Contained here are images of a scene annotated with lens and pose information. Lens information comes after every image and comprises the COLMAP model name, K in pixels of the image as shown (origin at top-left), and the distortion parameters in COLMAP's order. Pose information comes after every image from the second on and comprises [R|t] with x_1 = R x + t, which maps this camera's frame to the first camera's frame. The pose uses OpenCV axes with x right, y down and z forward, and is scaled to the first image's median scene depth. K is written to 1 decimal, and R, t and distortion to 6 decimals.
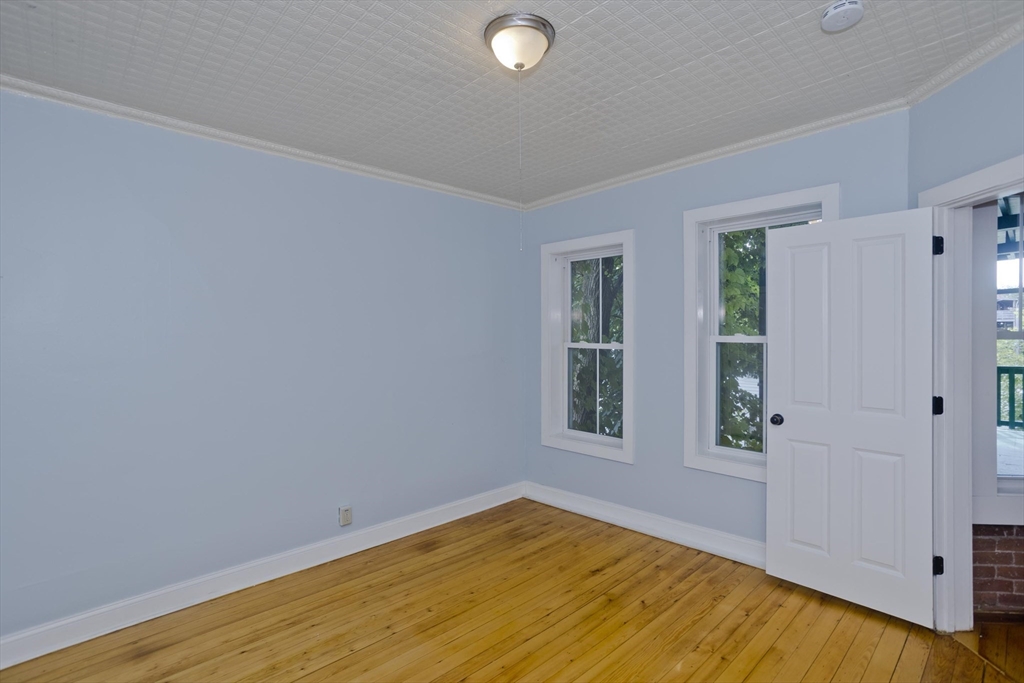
lens RADIAL K [[496.9, 0, 518.2], [0, 496.9, 333.1], [0, 0, 1]] dist [-0.040742, 0.023482]
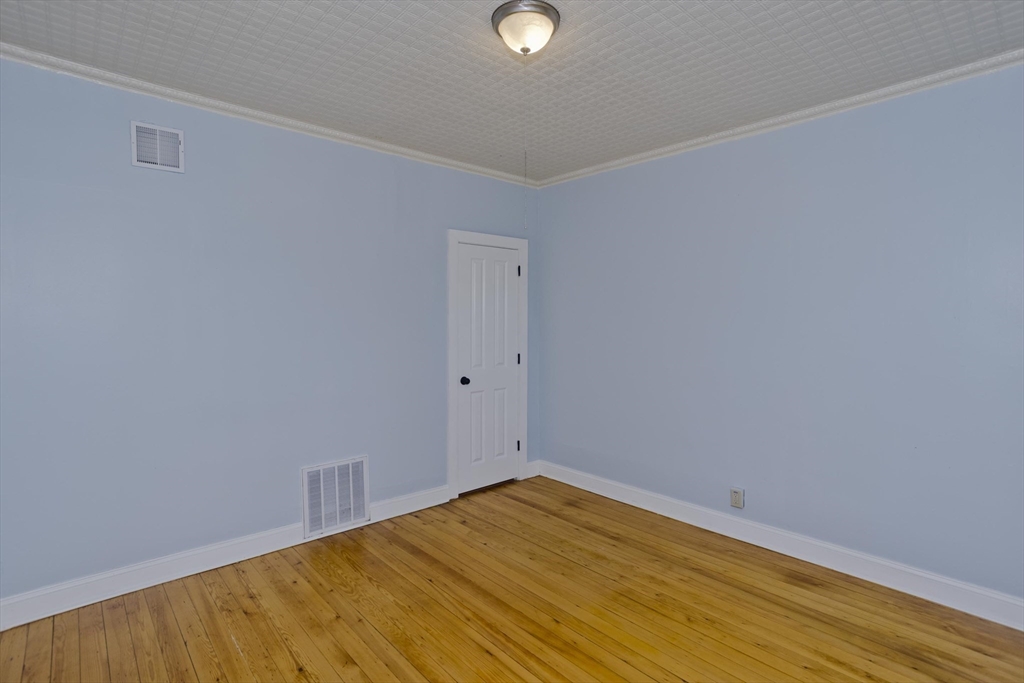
lens RADIAL K [[496.9, 0, 518.2], [0, 496.9, 333.1], [0, 0, 1]] dist [-0.040742, 0.023482]
pose [[-0.020577, 0.043270, -0.998851, 0.669030], [0.008151, 0.999037, 0.043110, -0.003812], [0.999755, -0.007255, -0.020910, 0.631985]]
